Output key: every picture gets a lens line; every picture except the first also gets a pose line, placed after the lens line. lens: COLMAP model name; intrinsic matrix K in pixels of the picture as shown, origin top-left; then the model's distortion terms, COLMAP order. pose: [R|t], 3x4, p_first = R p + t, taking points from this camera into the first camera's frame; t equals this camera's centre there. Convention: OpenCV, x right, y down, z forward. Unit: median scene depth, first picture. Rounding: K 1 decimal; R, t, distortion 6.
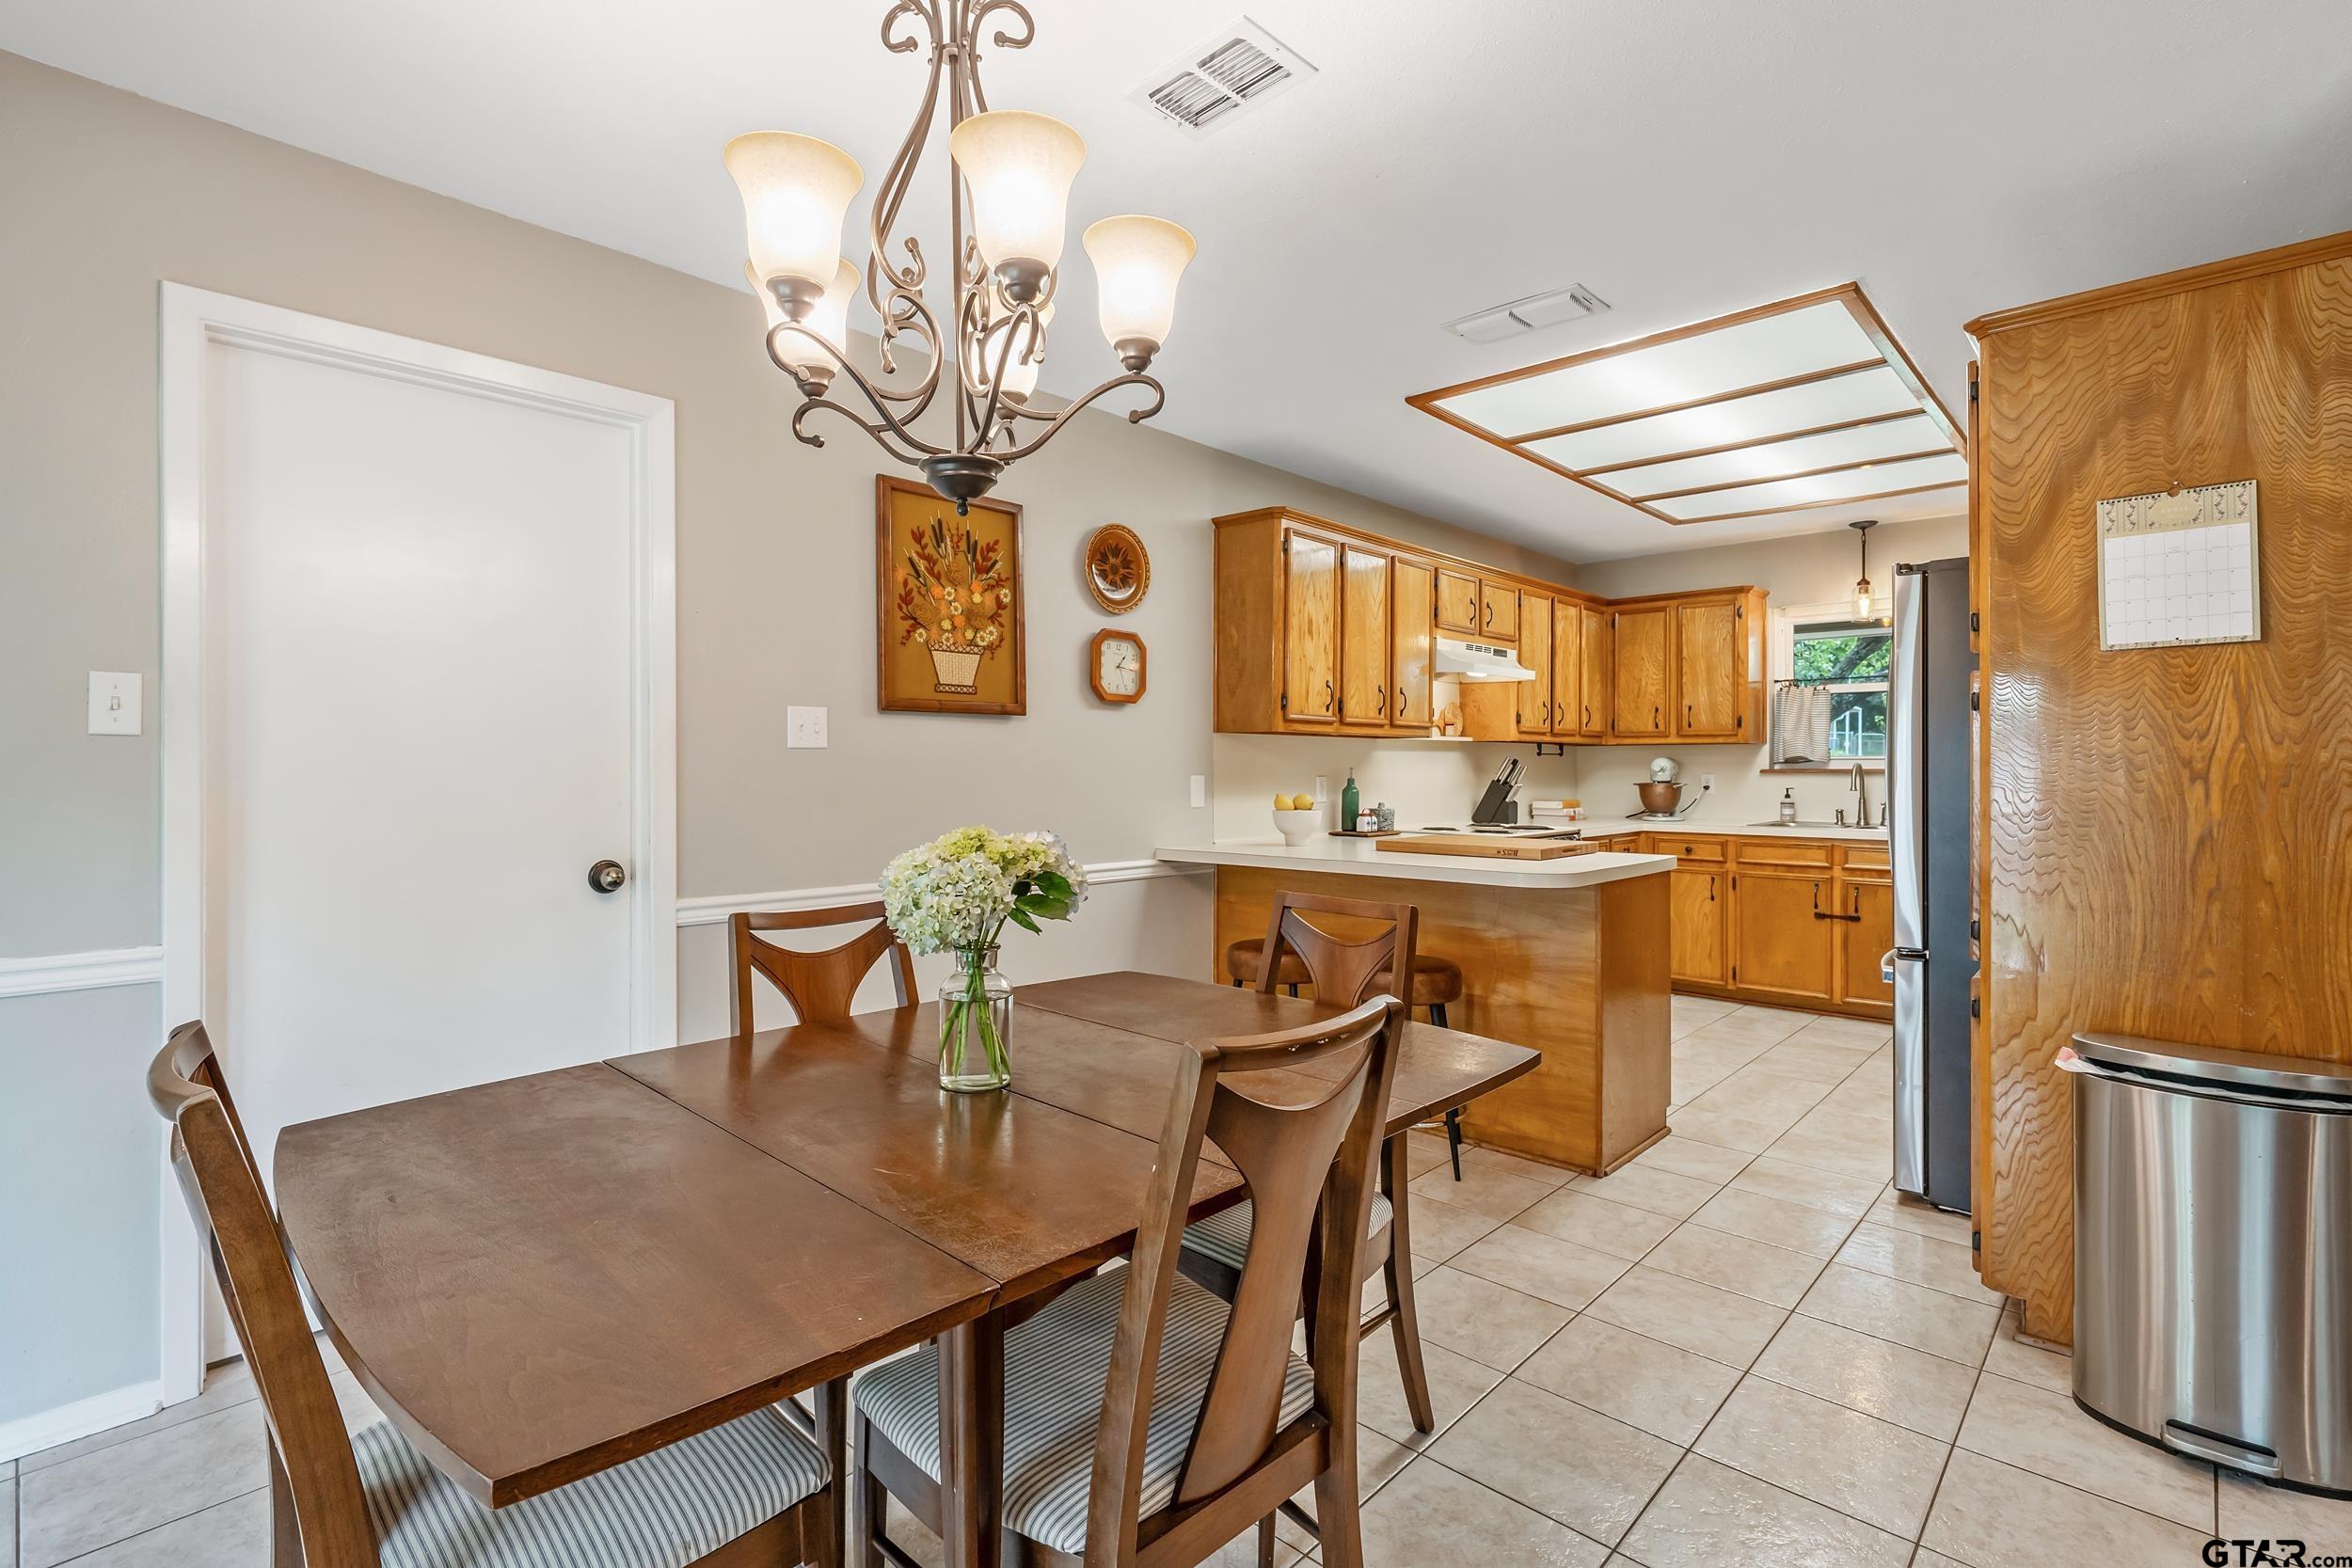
lens RADIAL K [[1065.9, 0, 1170.2], [0, 1065.9, 754.6], [0, 0, 1]] dist [0.000773, 0.000066]
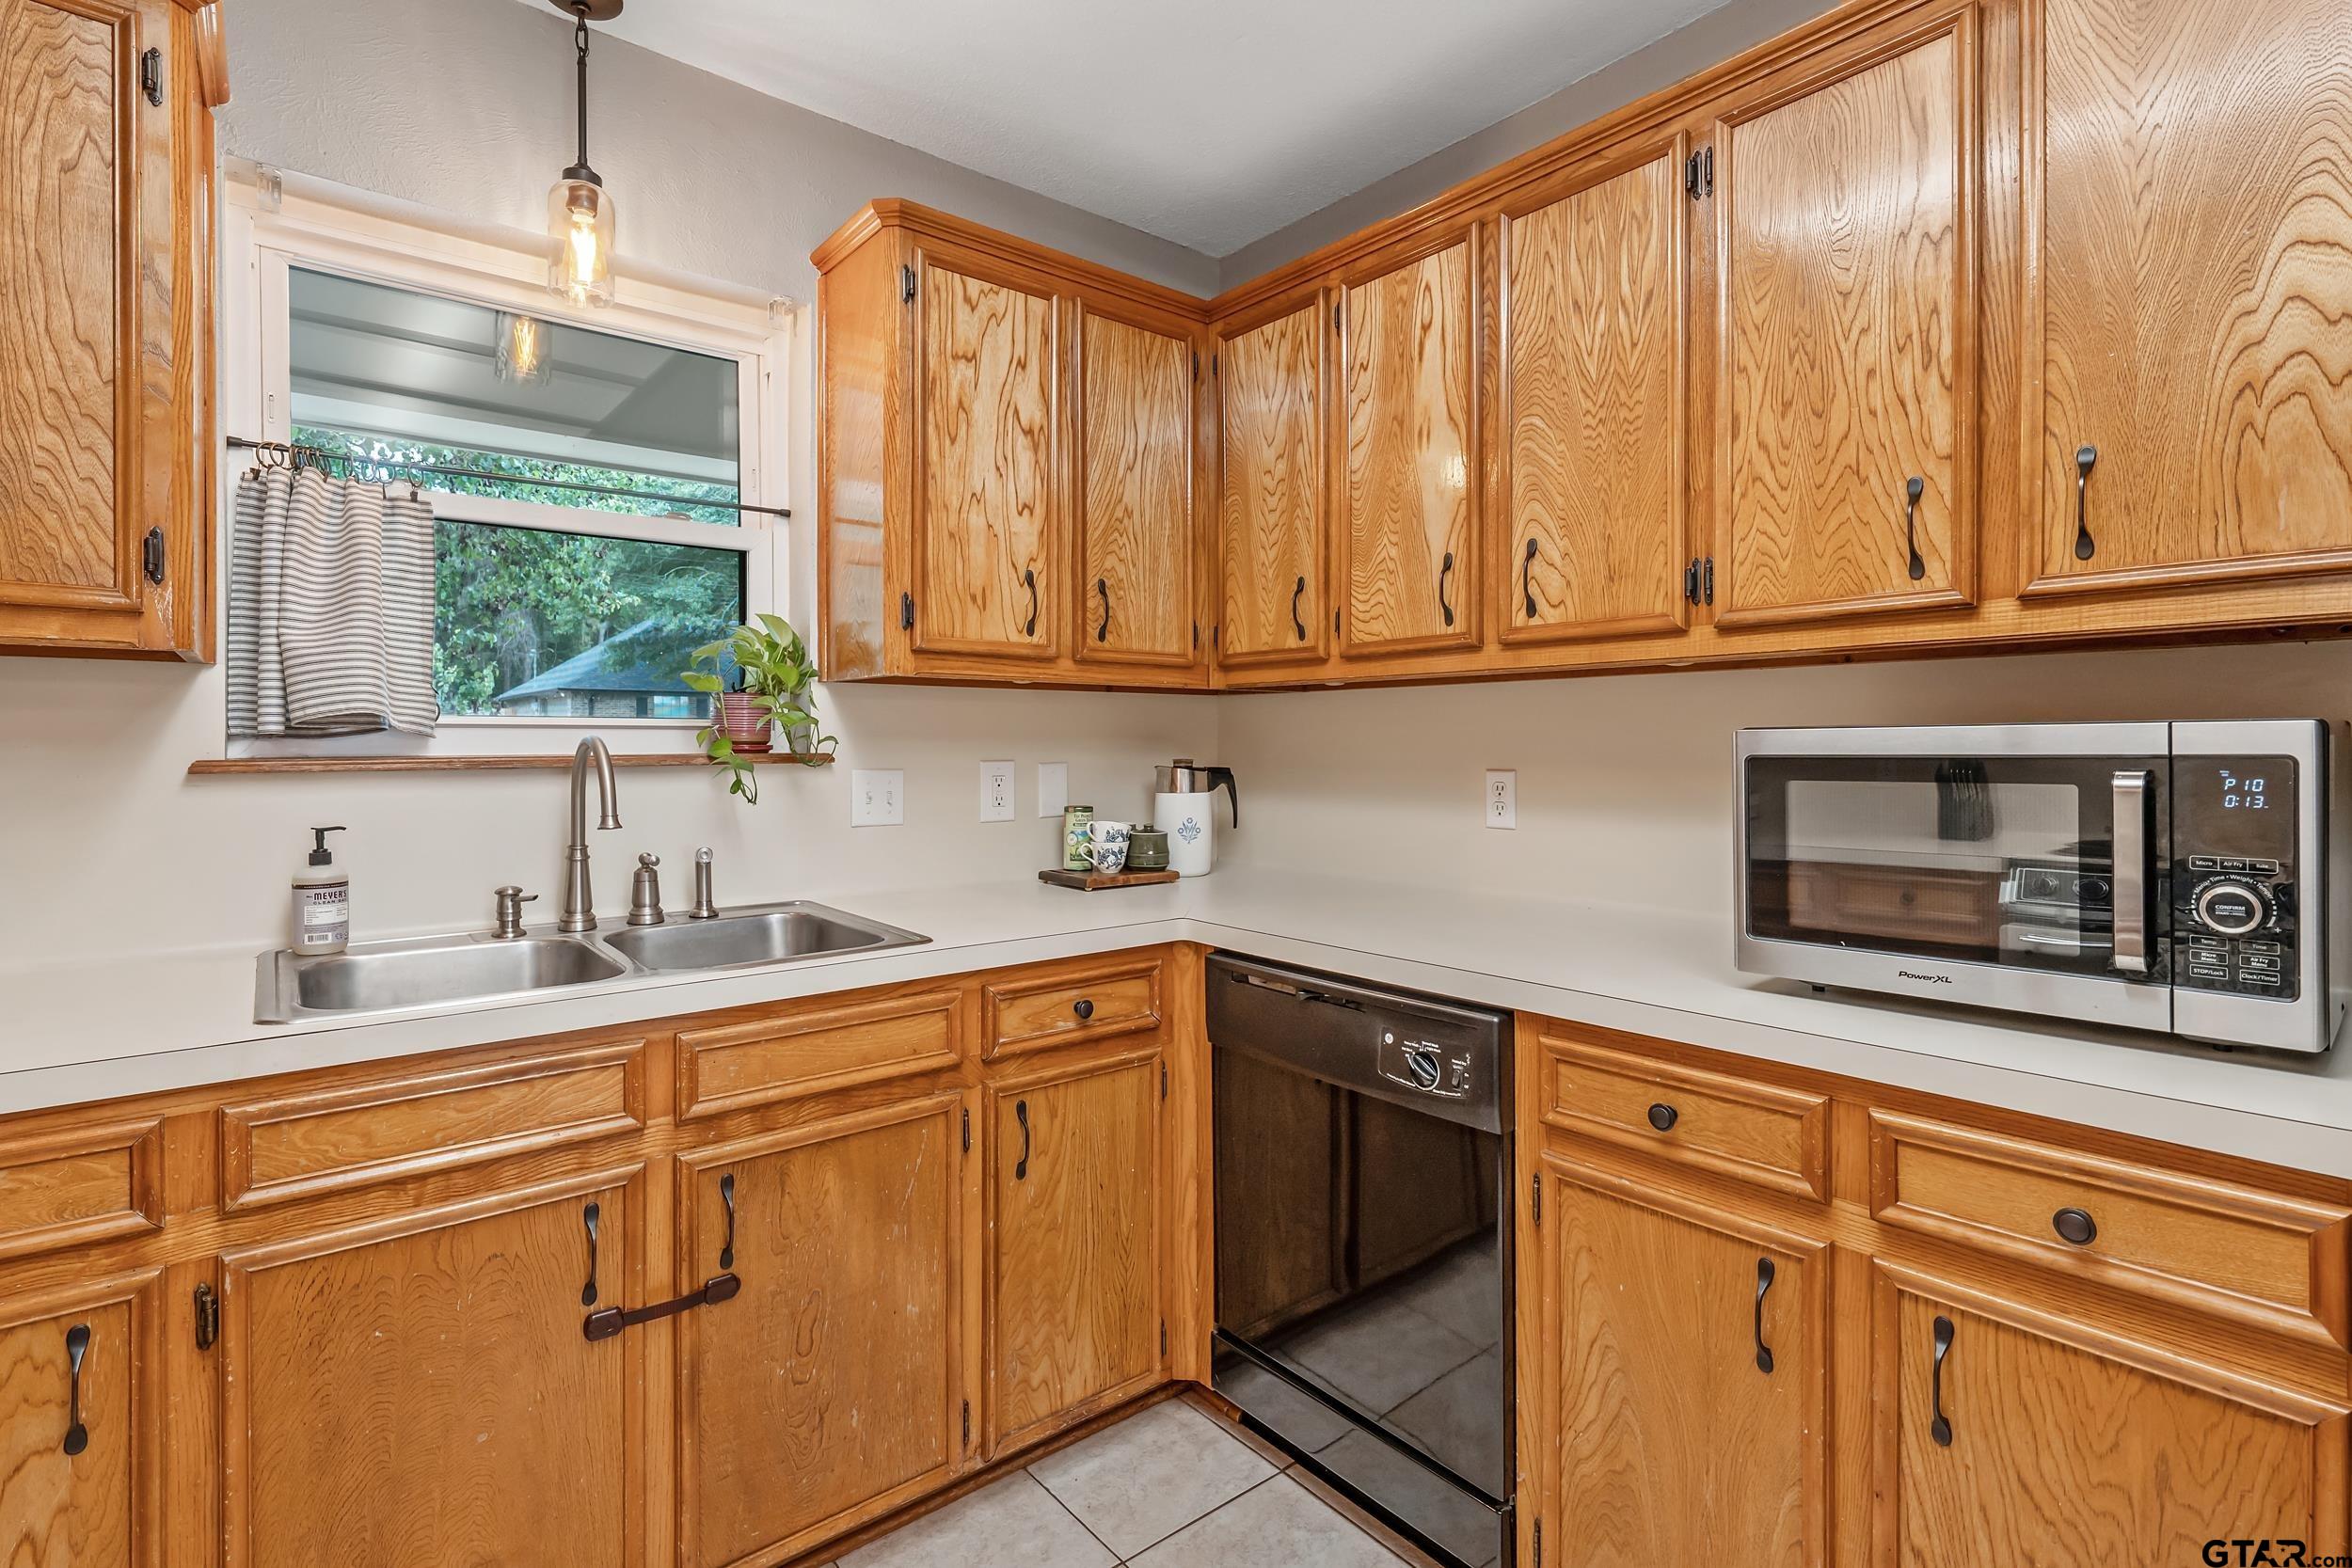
lens RADIAL K [[1101.1, 0, 1171.1], [0, 1101.1, 739.6], [0, 0, 1]] dist [-0.029558, 0.000042]
pose [[0.120549, -0.004360, 0.992698, 0.335829], [0.001140, 0.999990, 0.004254, 0.007998], [-0.992707, 0.000619, 0.120553, 0.760286]]
